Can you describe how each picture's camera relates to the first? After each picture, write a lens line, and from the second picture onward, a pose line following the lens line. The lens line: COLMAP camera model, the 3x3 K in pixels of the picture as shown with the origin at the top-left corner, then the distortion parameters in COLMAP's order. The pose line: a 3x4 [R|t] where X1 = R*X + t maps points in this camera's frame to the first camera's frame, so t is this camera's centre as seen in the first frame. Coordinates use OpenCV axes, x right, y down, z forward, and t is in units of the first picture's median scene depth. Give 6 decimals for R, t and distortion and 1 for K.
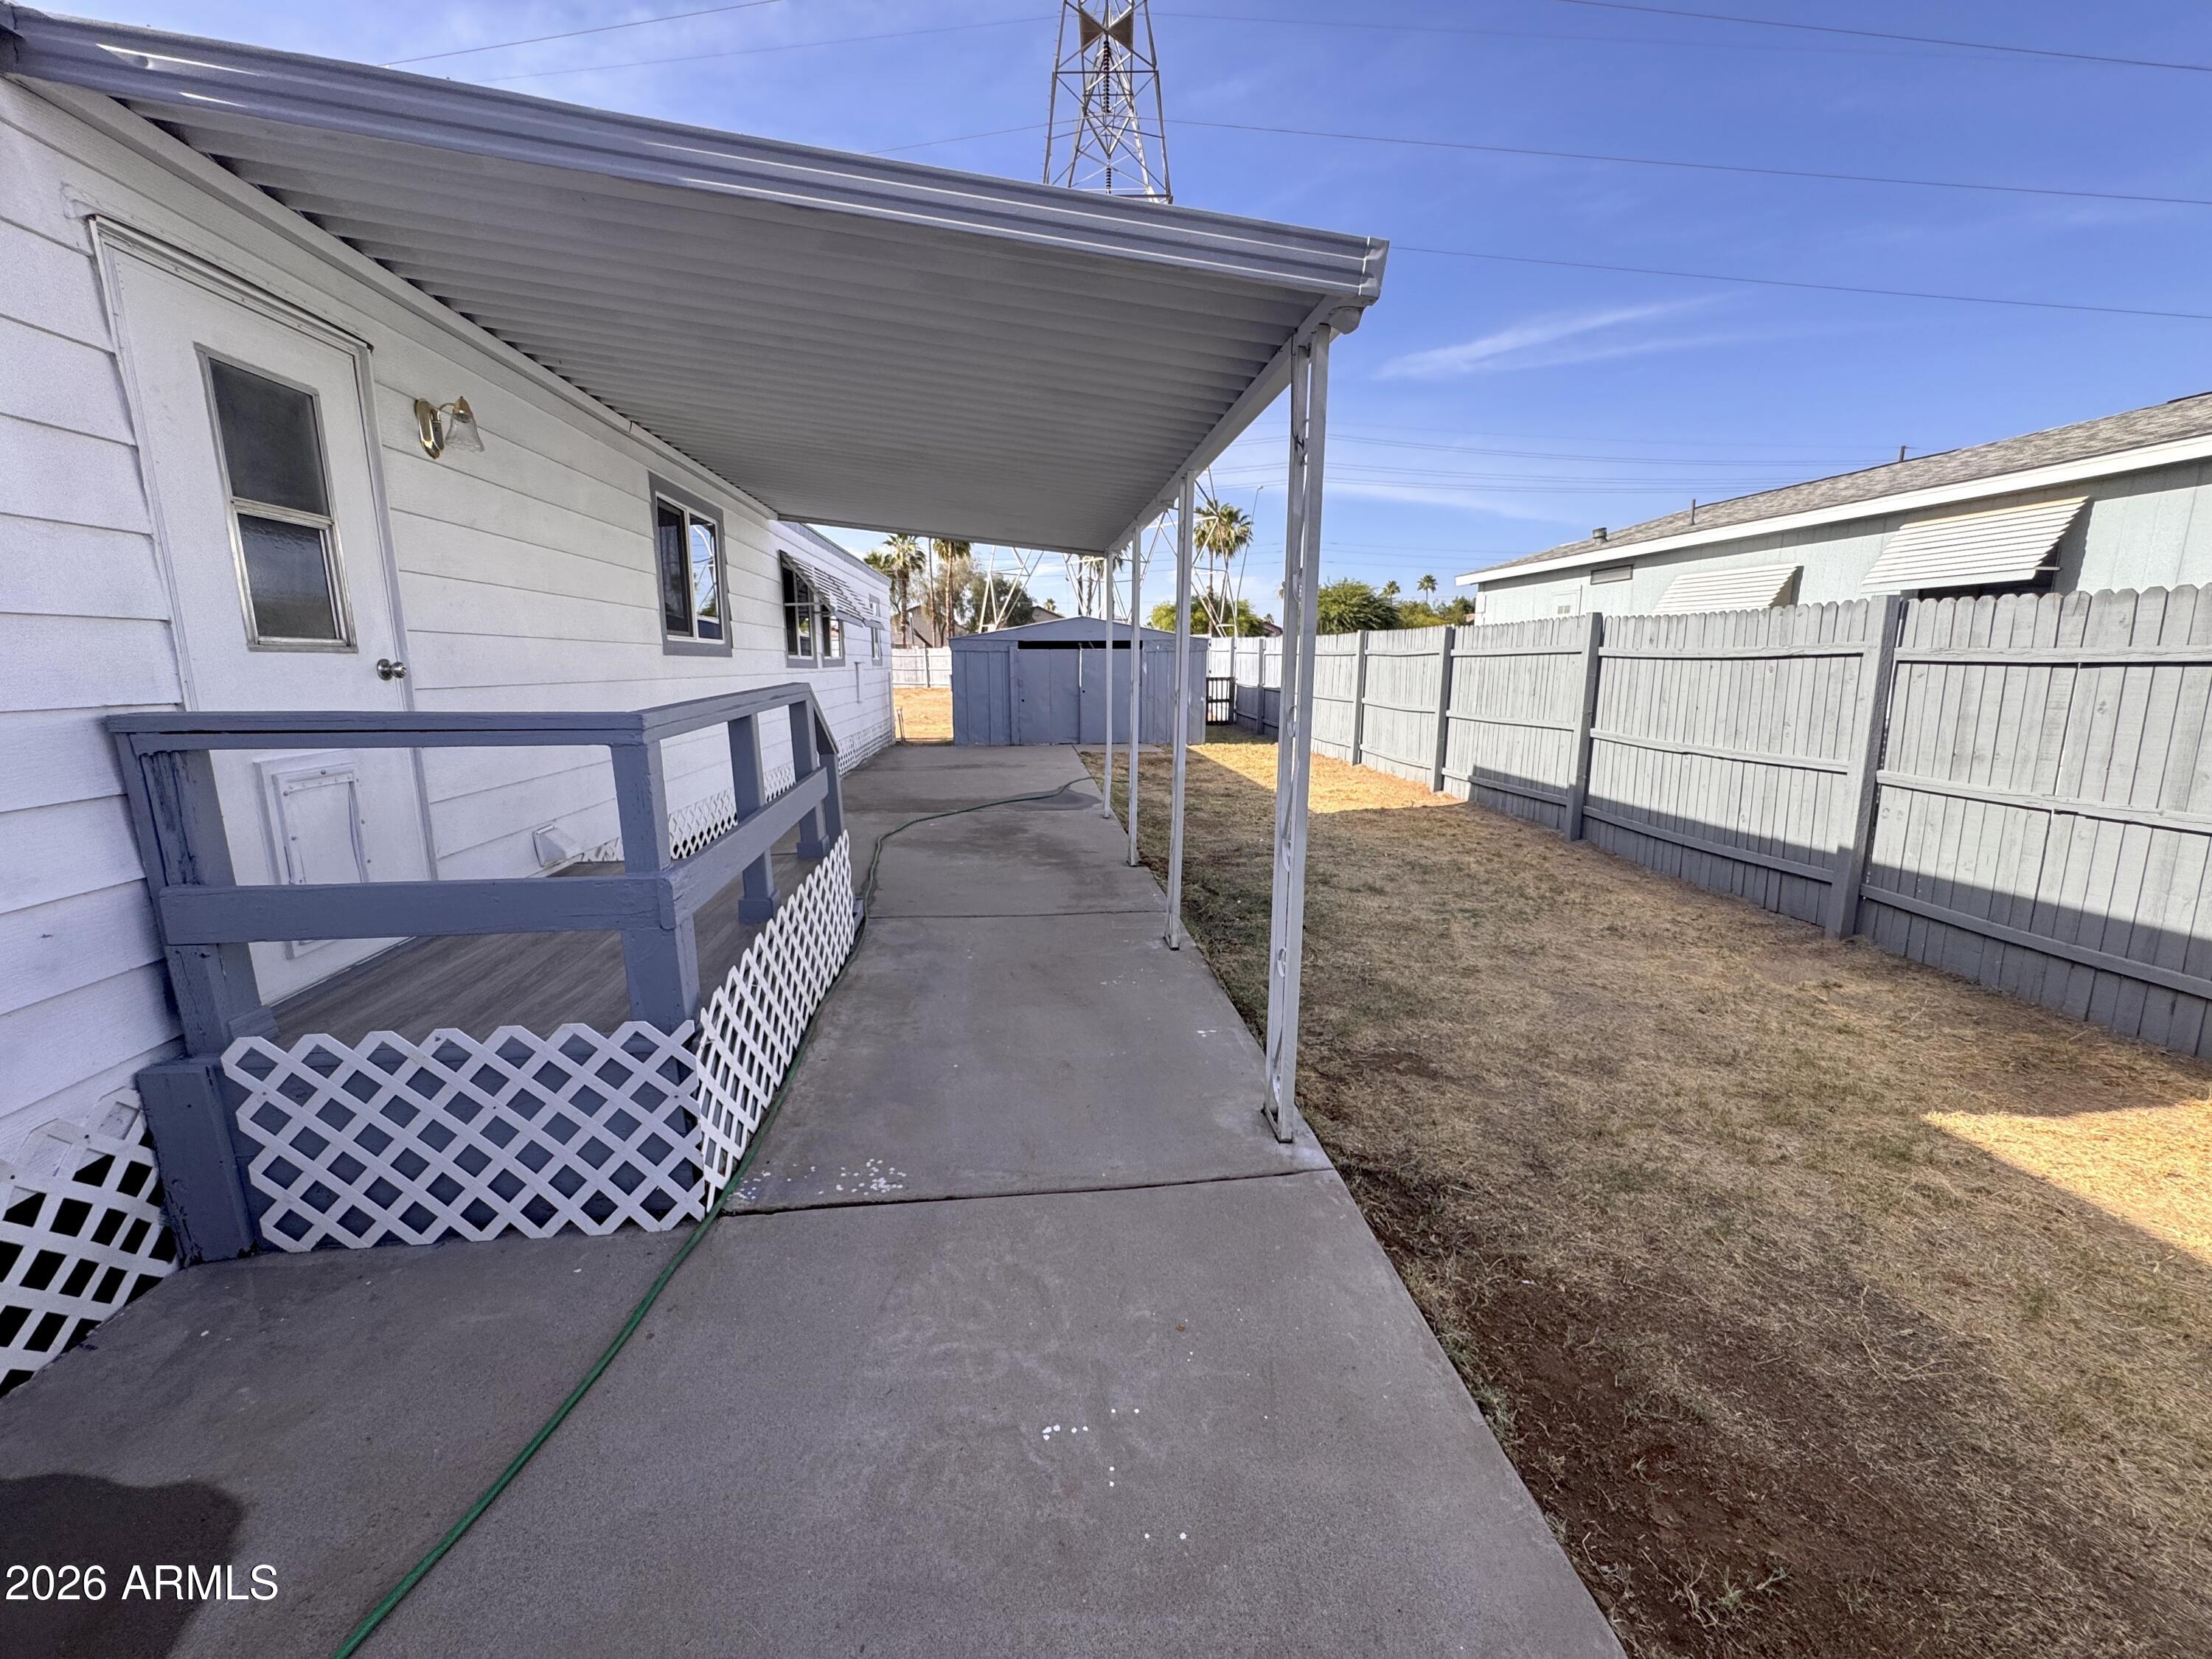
lens RADIAL K [[888.1, 0, 1107.8], [0, 888.1, 828.7], [0, 0, 1]] dist [-0.003461, 0.000000]
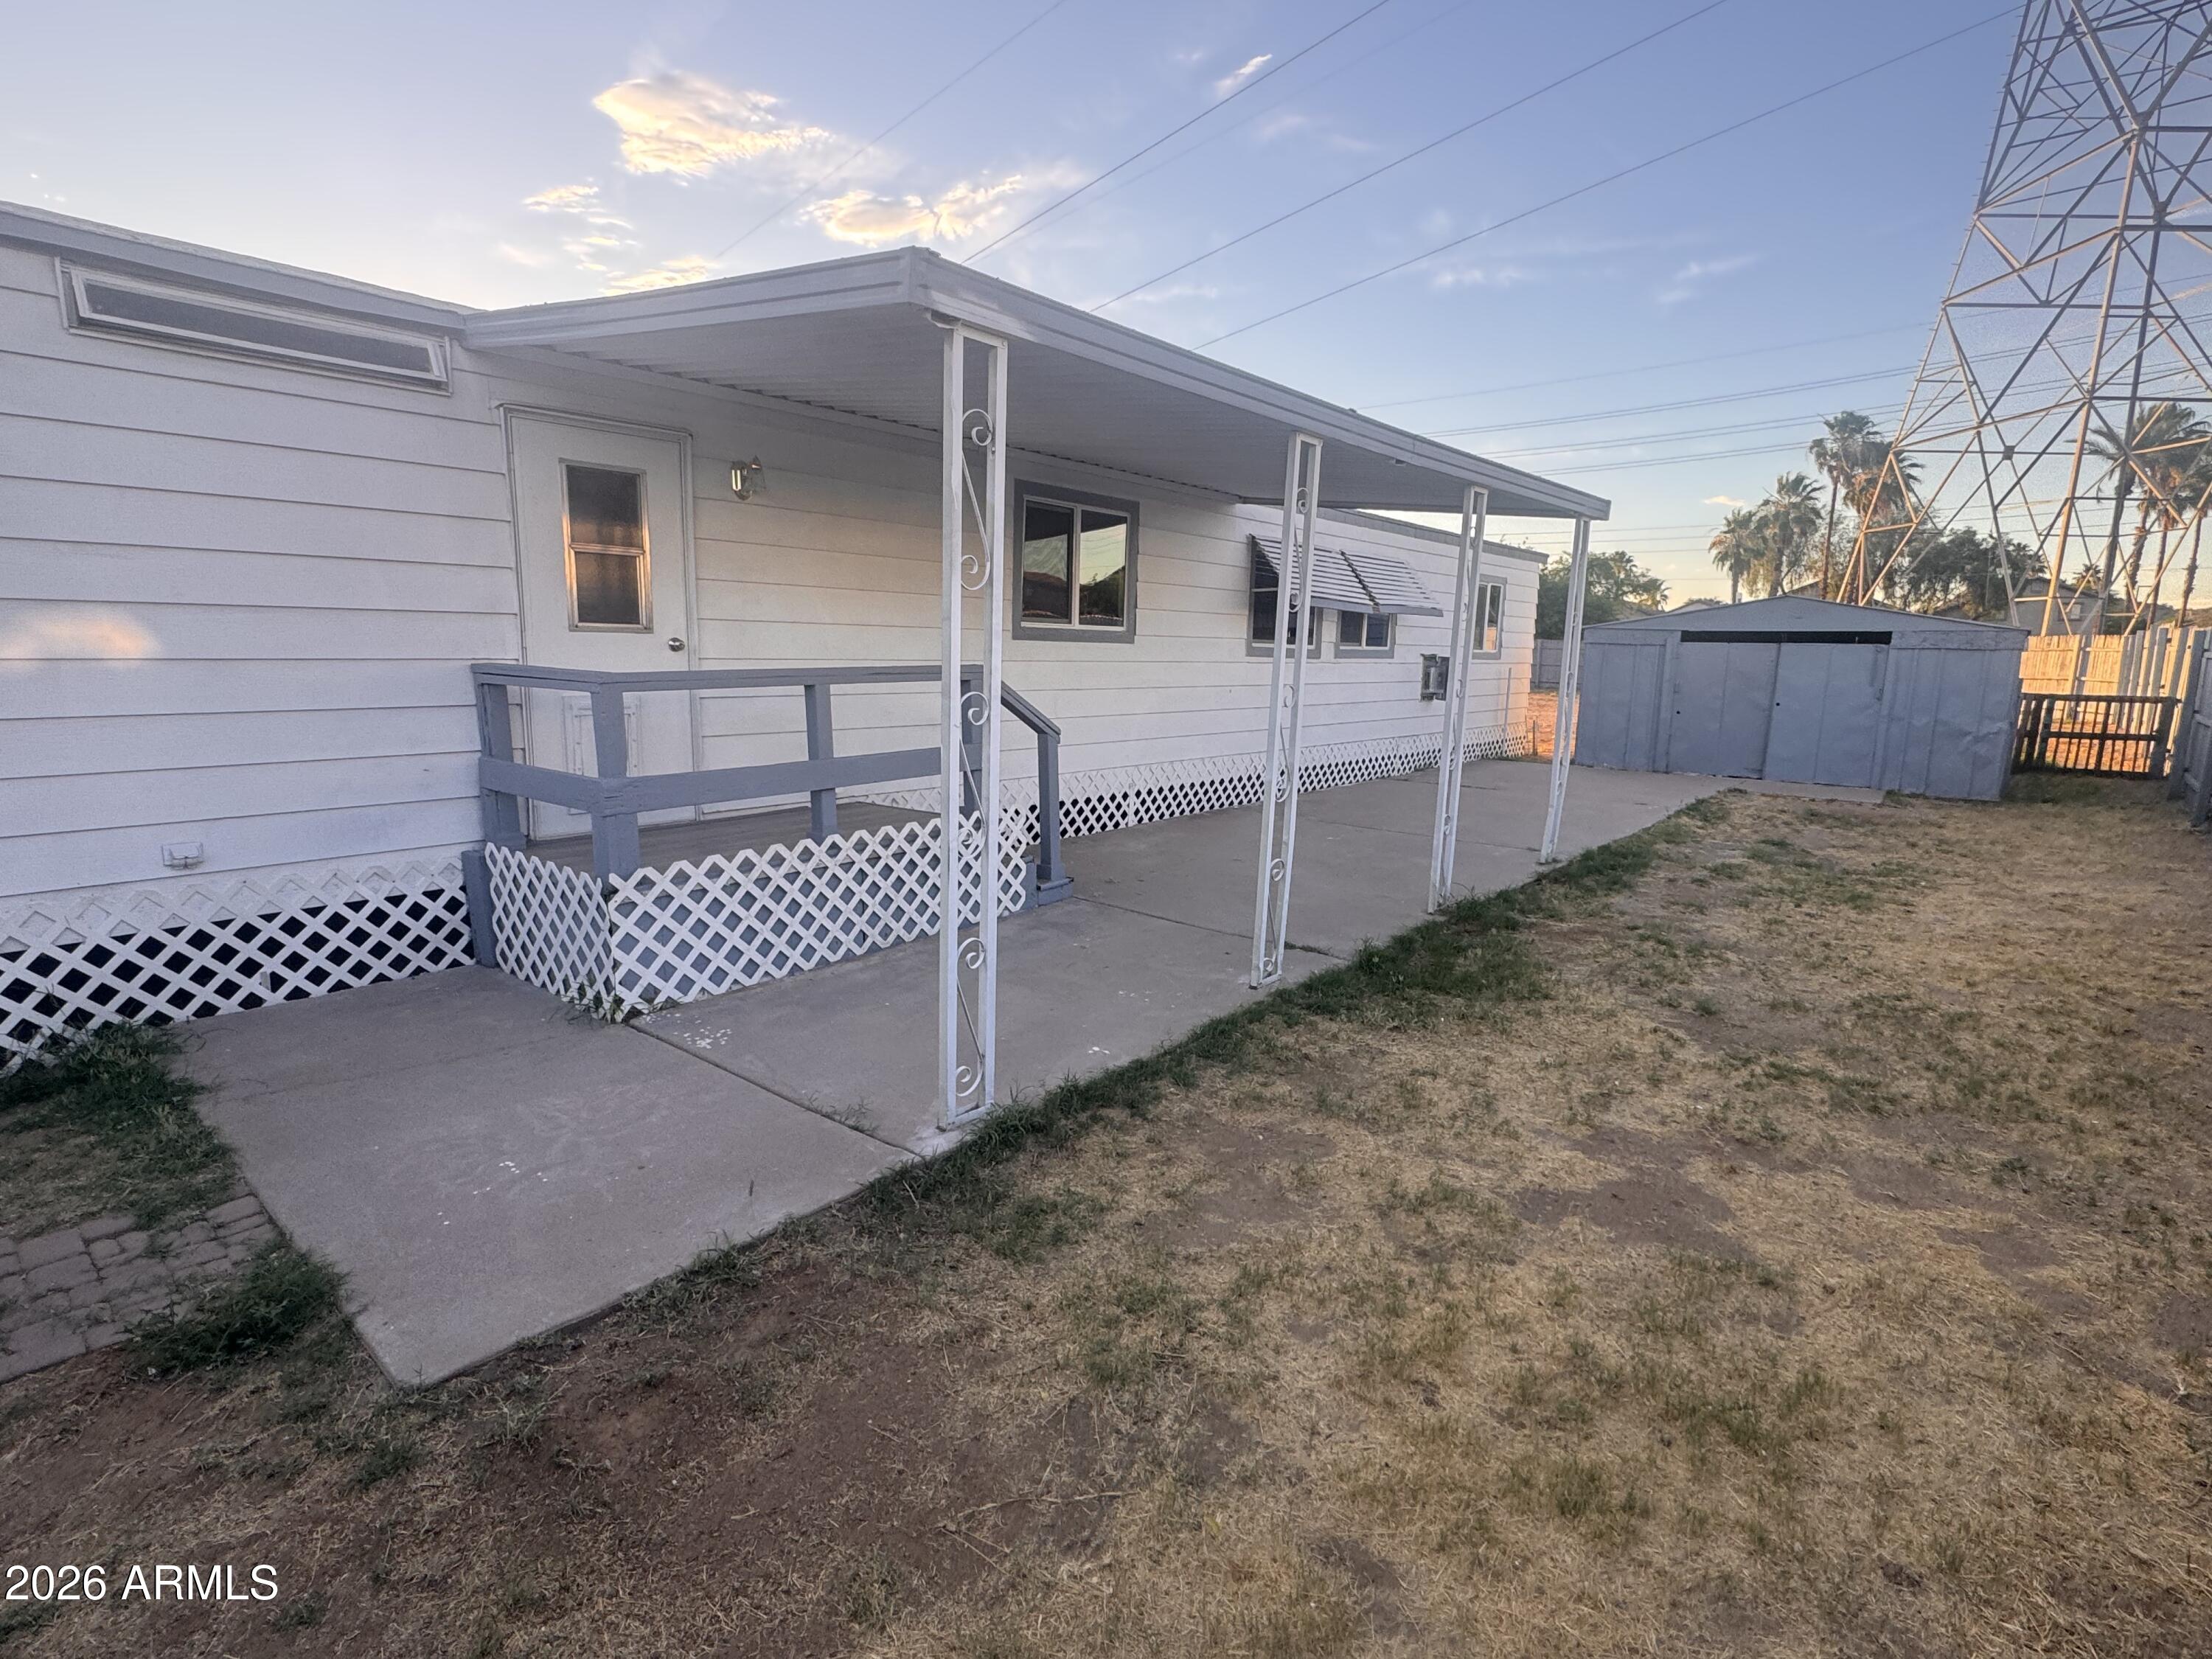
lens RADIAL K [[1085.1, 0, 1100.5], [0, 1085.1, 837.5], [0, 0, 1]] dist [-0.014502, 0.000342]
pose [[0.693599, 0.137916, -0.707036, 1.422973], [-0.152983, 0.987314, 0.042513, -0.058989], [0.703930, 0.078678, 0.705899, 0.311516]]
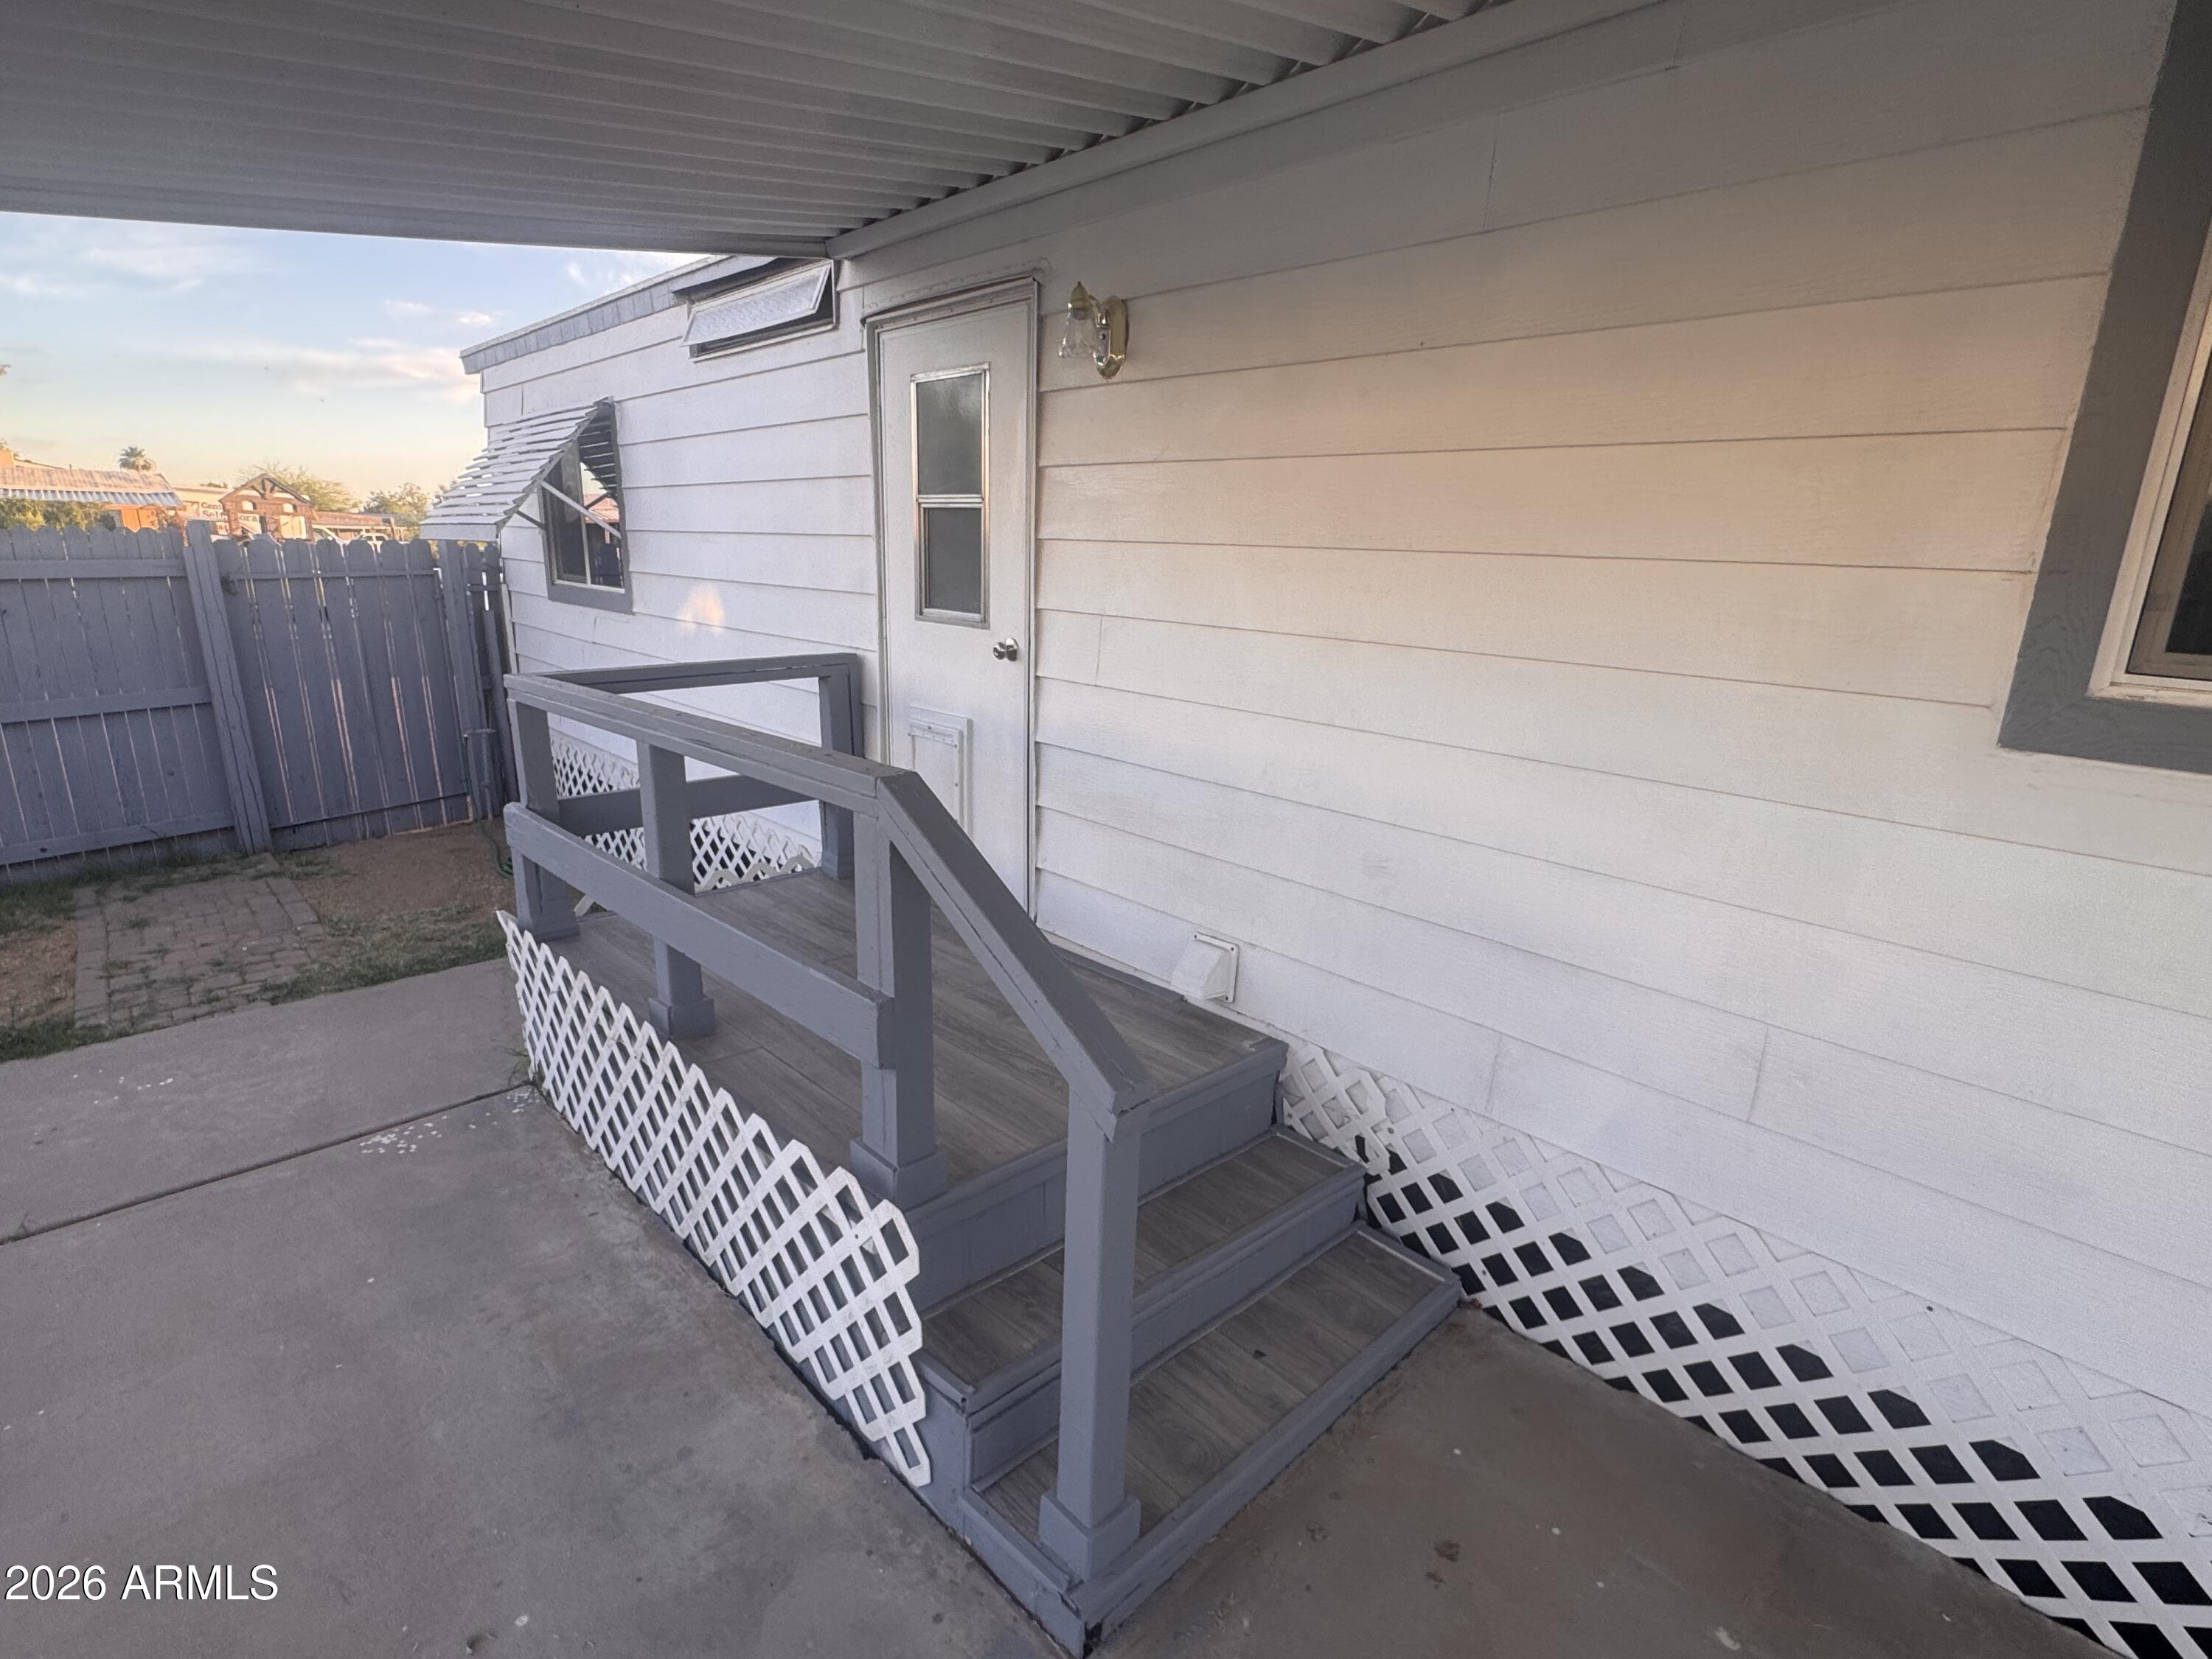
lens RADIAL K [[1085.1, 0, 1112.4], [0, 1085.1, 823.6], [0, 0, 1]] dist [-0.014502, 0.000342]
pose [[-0.791129, 0.141042, -0.595165, -0.265499], [-0.134081, 0.909392, 0.393736, -0.645480], [0.596772, 0.391296, -0.700535, 2.623904]]
